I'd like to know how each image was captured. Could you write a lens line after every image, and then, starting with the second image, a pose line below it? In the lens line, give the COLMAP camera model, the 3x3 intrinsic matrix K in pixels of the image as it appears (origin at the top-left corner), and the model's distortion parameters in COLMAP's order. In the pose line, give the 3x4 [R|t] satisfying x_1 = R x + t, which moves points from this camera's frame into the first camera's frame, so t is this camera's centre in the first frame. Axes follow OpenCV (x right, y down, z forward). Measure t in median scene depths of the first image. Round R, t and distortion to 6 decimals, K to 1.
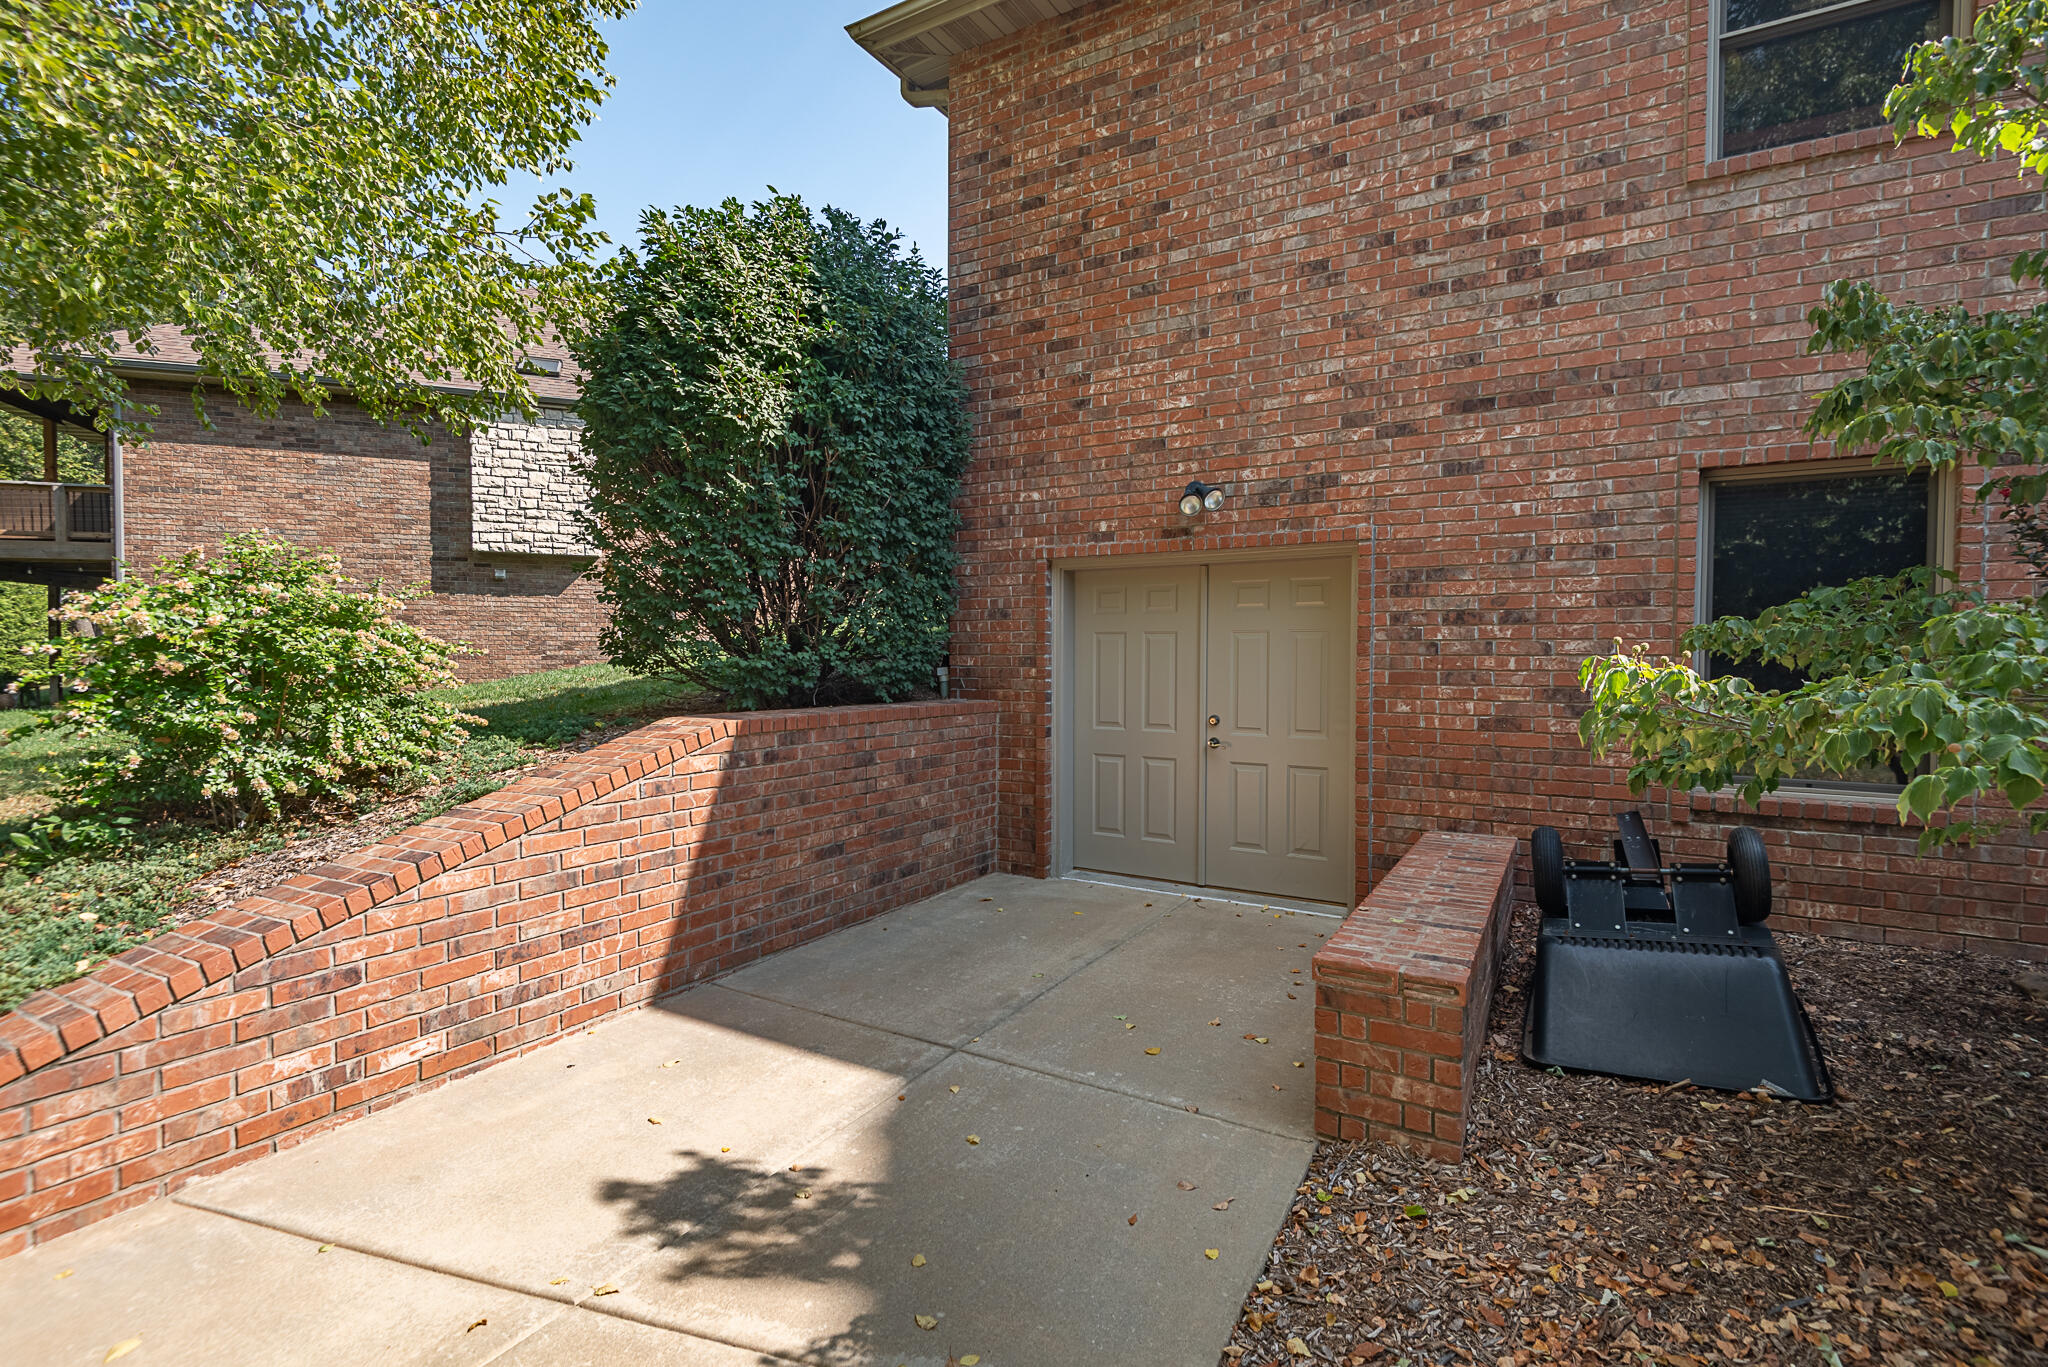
lens RADIAL K [[948.7, 0, 1036.5], [0, 948.7, 689.0], [0, 0, 1]] dist [0.007756, -0.007993]
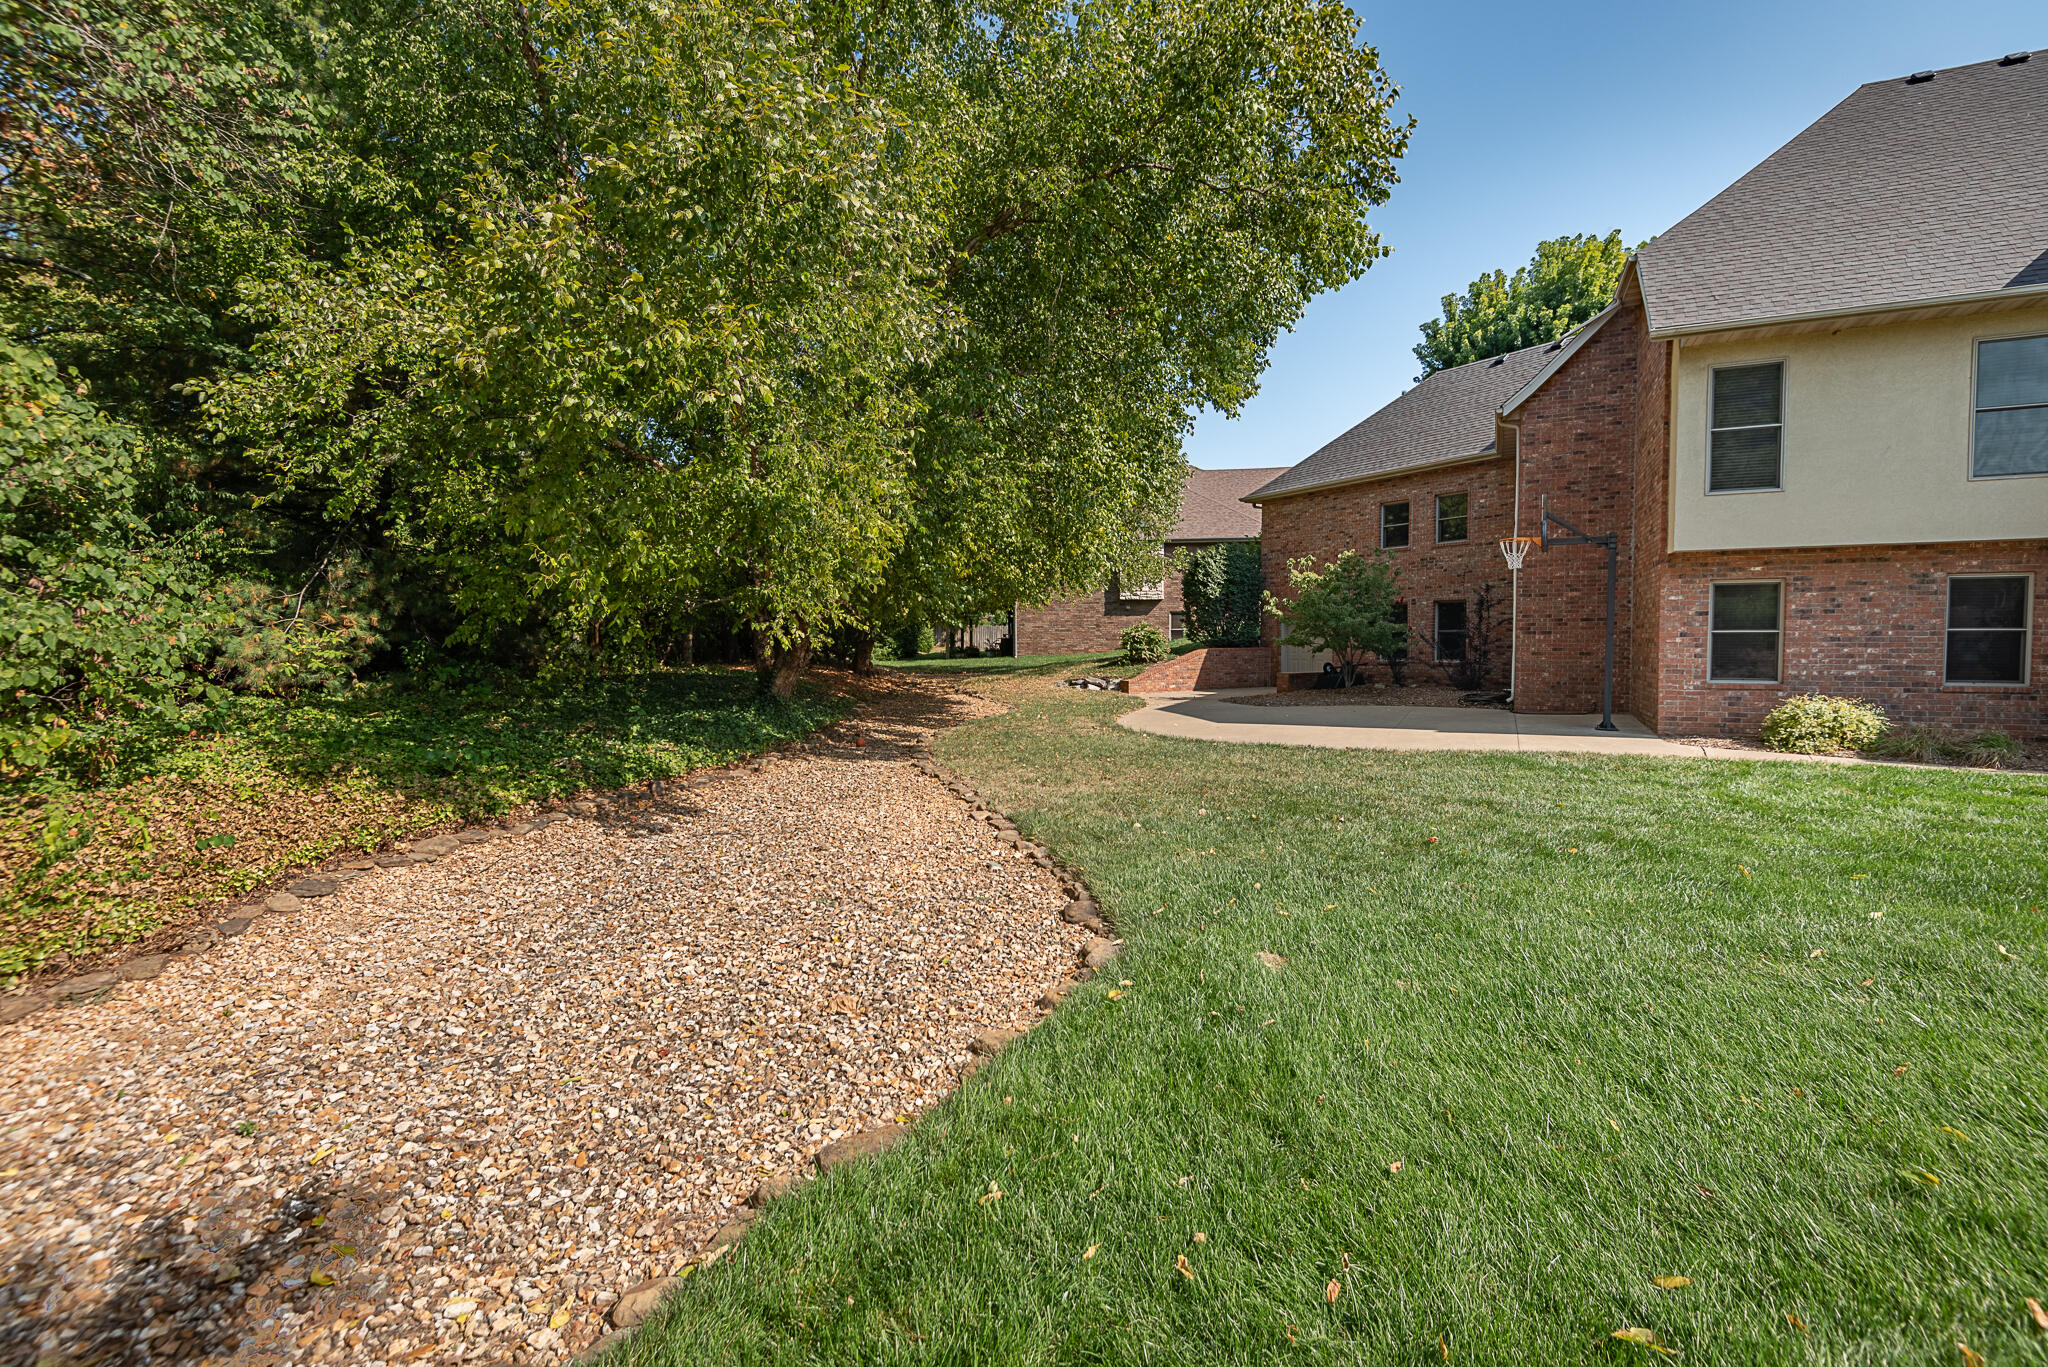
lens RADIAL K [[948.7, 0, 1044.3], [0, 948.7, 685.0], [0, 0, 1]] dist [0.007756, -0.007993]
pose [[0.883316, 0.016778, -0.468477, 1.332156], [-0.009421, 0.999793, 0.018044, 0.140039], [0.468683, -0.011526, 0.883291, -4.085164]]
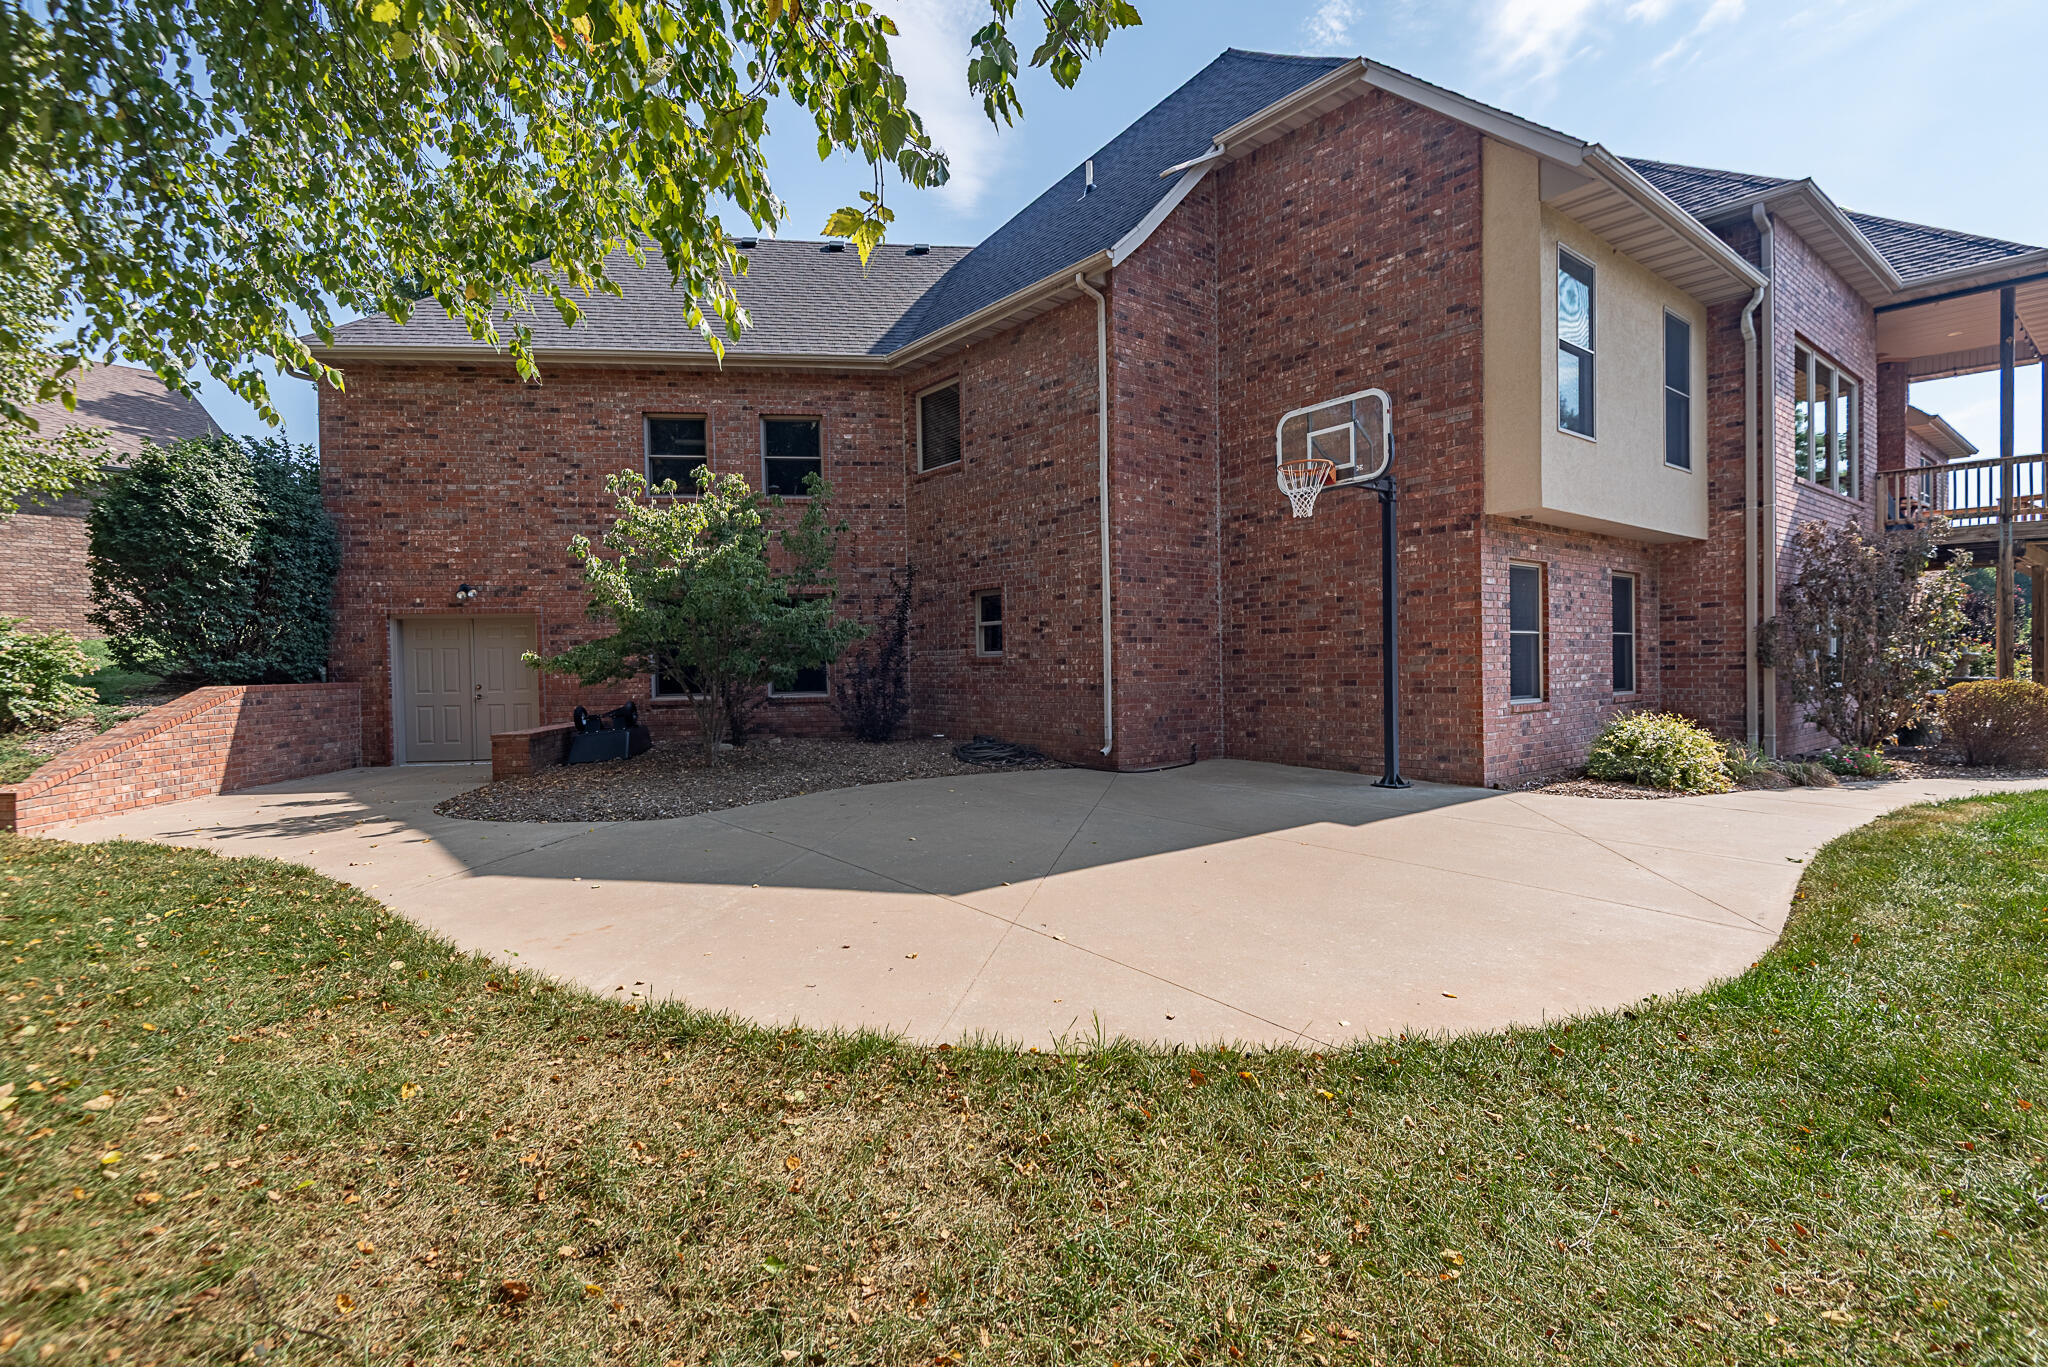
lens RADIAL K [[948.7, 0, 1023.7], [0, 948.7, 689.0], [0, 0, 1]] dist [0.007756, -0.007993]
pose [[0.800466, -0.032075, 0.598519, -0.148928], [0.038265, 0.999265, 0.002375, 0.093423], [-0.598155, 0.021001, 0.801105, -1.821820]]
